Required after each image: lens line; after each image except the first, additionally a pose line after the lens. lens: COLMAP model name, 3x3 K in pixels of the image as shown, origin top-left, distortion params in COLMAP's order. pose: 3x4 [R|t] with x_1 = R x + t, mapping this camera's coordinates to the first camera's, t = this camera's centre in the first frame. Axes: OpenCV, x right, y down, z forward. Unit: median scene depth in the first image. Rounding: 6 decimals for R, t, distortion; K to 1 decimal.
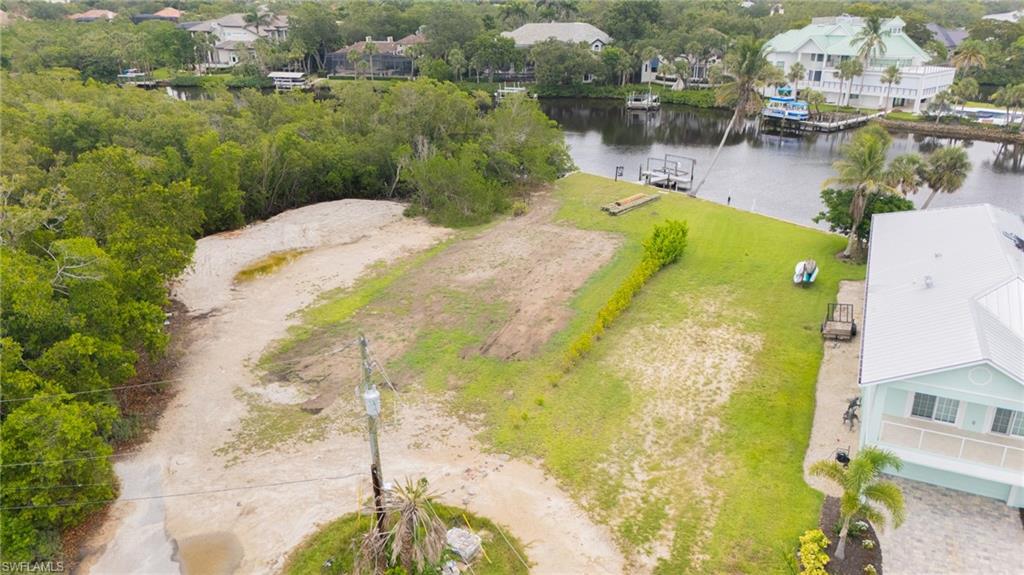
lens RADIAL K [[777.7, 0, 512.0], [0, 777.7, 287.5], [0, 0, 1]] dist [0.060839, -0.066175]
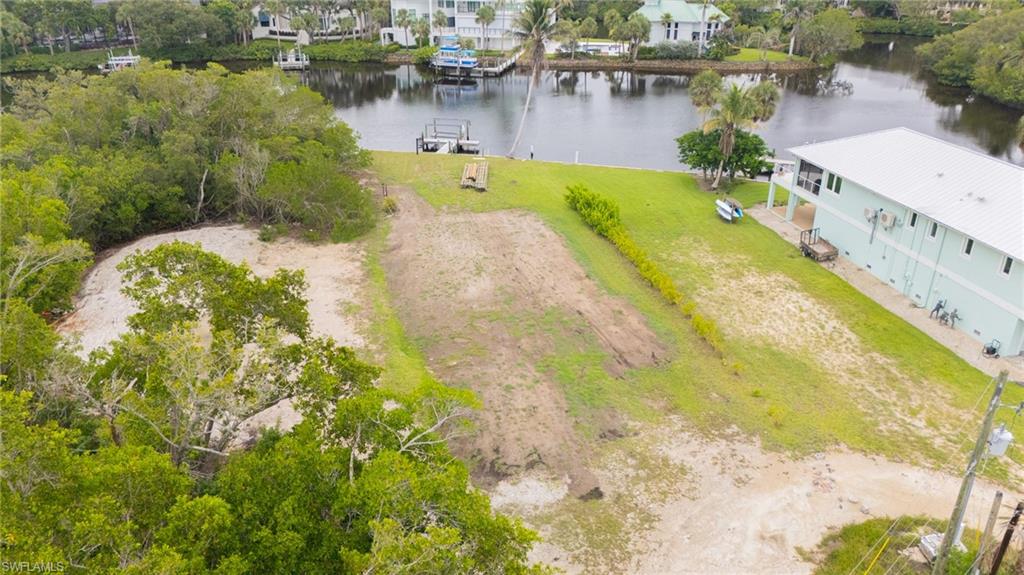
lens RADIAL K [[777.7, 0, 512.0], [0, 777.7, 287.5], [0, 0, 1]] dist [0.060839, -0.066175]
pose [[0.777790, -0.258882, 0.572733, -0.261382], [0.217139, 0.965805, 0.141673, -0.067043], [-0.589825, 0.014171, 0.807407, 0.136761]]
